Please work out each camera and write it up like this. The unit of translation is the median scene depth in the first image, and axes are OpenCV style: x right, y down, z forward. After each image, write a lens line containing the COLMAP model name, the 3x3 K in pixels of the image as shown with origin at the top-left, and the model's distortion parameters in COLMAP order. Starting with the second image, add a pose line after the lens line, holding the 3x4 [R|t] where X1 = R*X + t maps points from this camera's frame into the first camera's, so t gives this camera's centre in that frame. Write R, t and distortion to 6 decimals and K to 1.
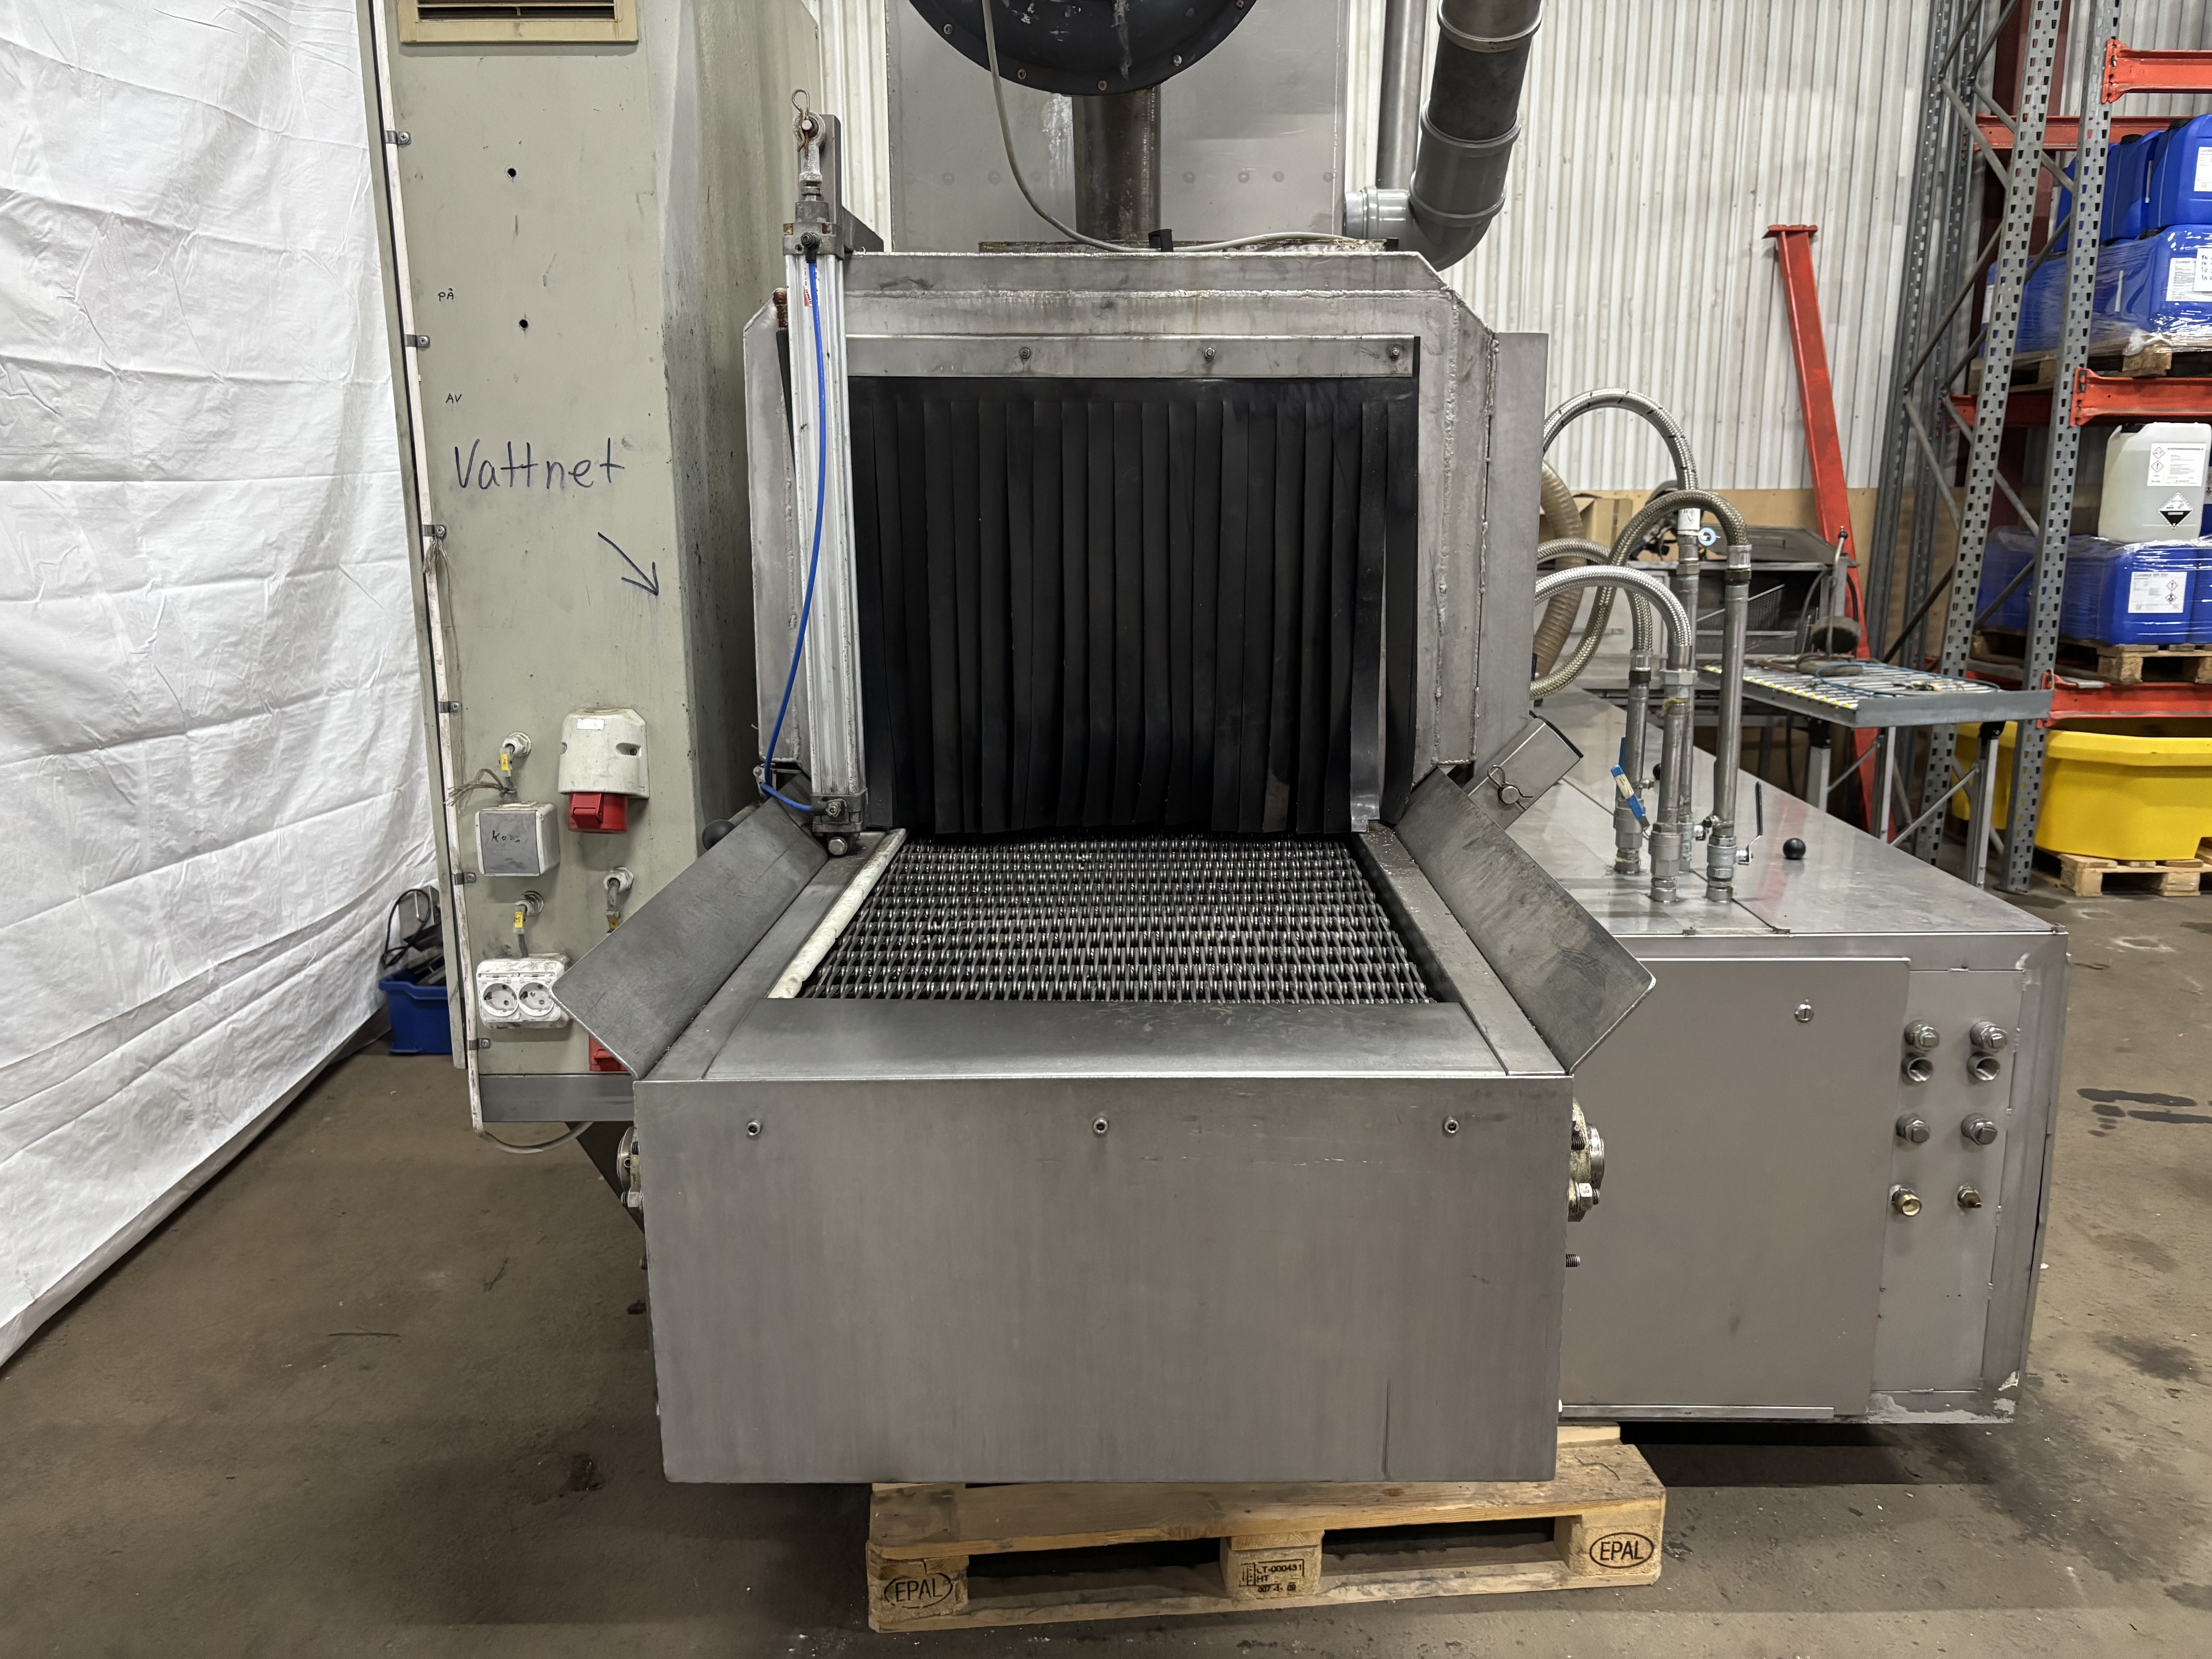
lens RADIAL K [[1693.3, 0, 1106.1], [0, 1693.3, 861.7], [0, 0, 1]] dist [0.018598, -0.001033]
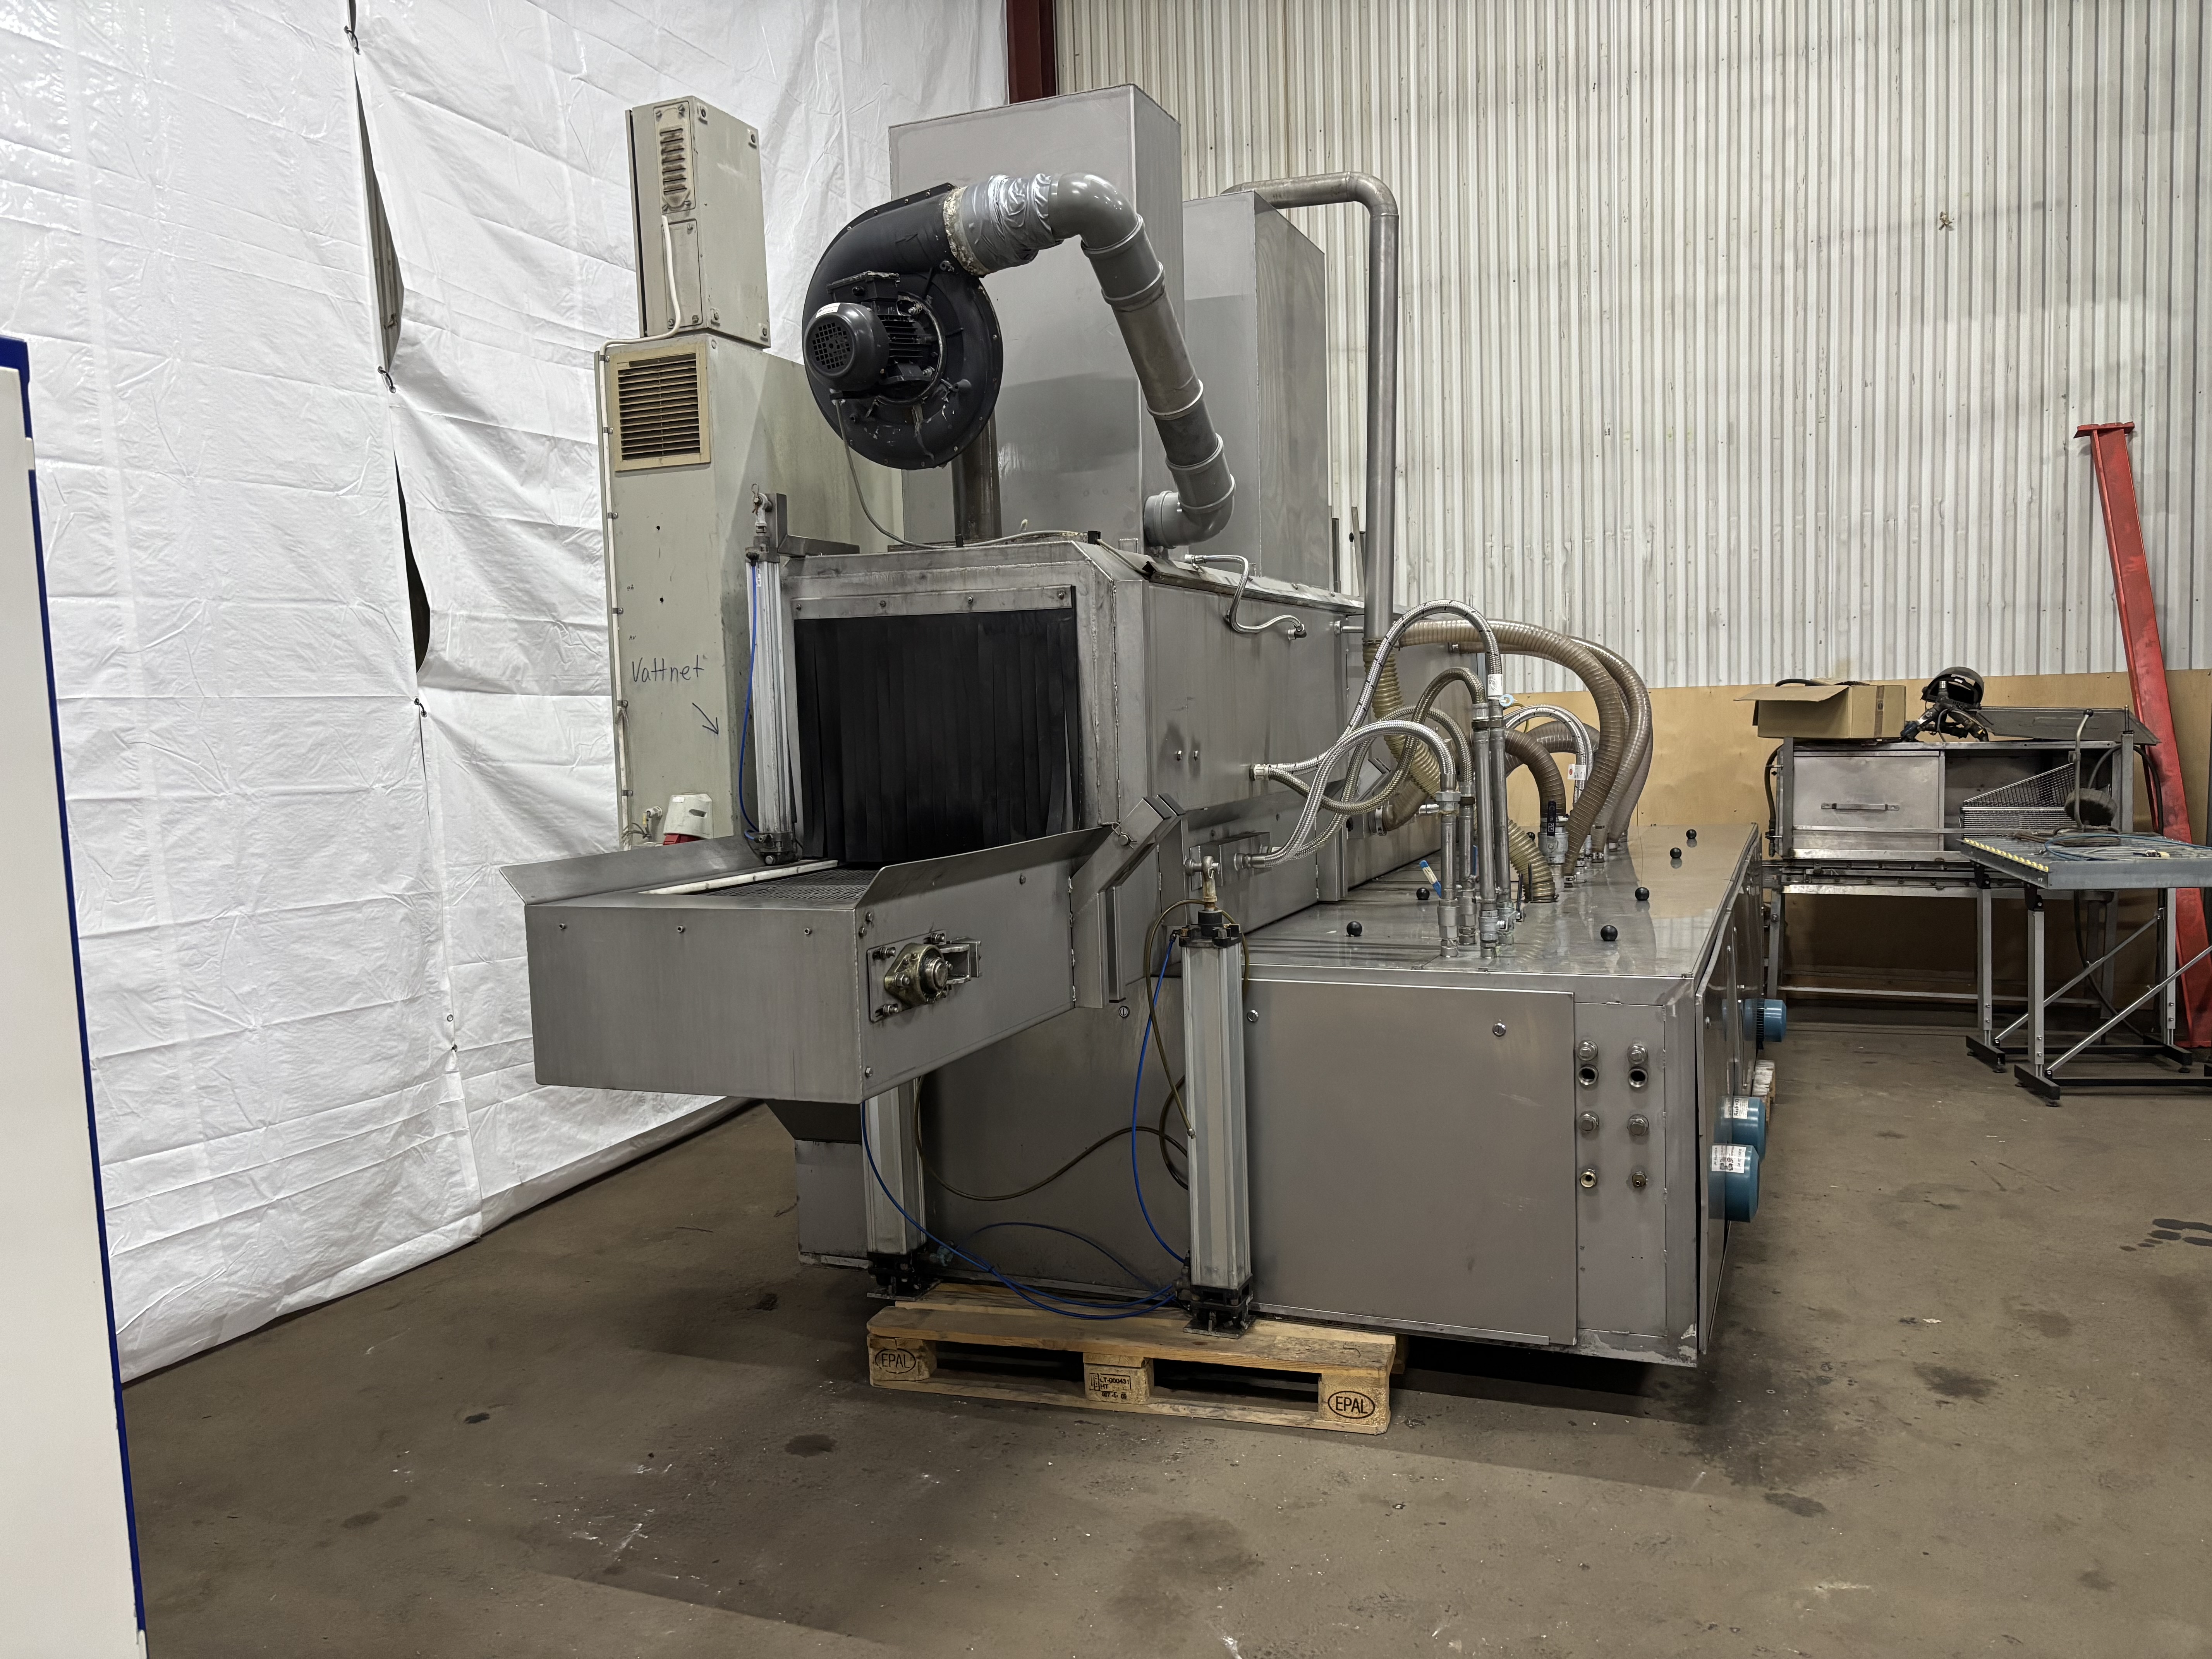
lens RADIAL K [[1688.7, 0, 1095.1], [0, 1688.7, 846.1], [0, 0, 1]] dist [0.036908, -0.006571]
pose [[0.926881, 0.009771, -0.375227, 0.593219], [-0.059986, 0.990669, -0.122381, 0.123695], [0.370530, 0.135941, 0.918819, -0.408199]]
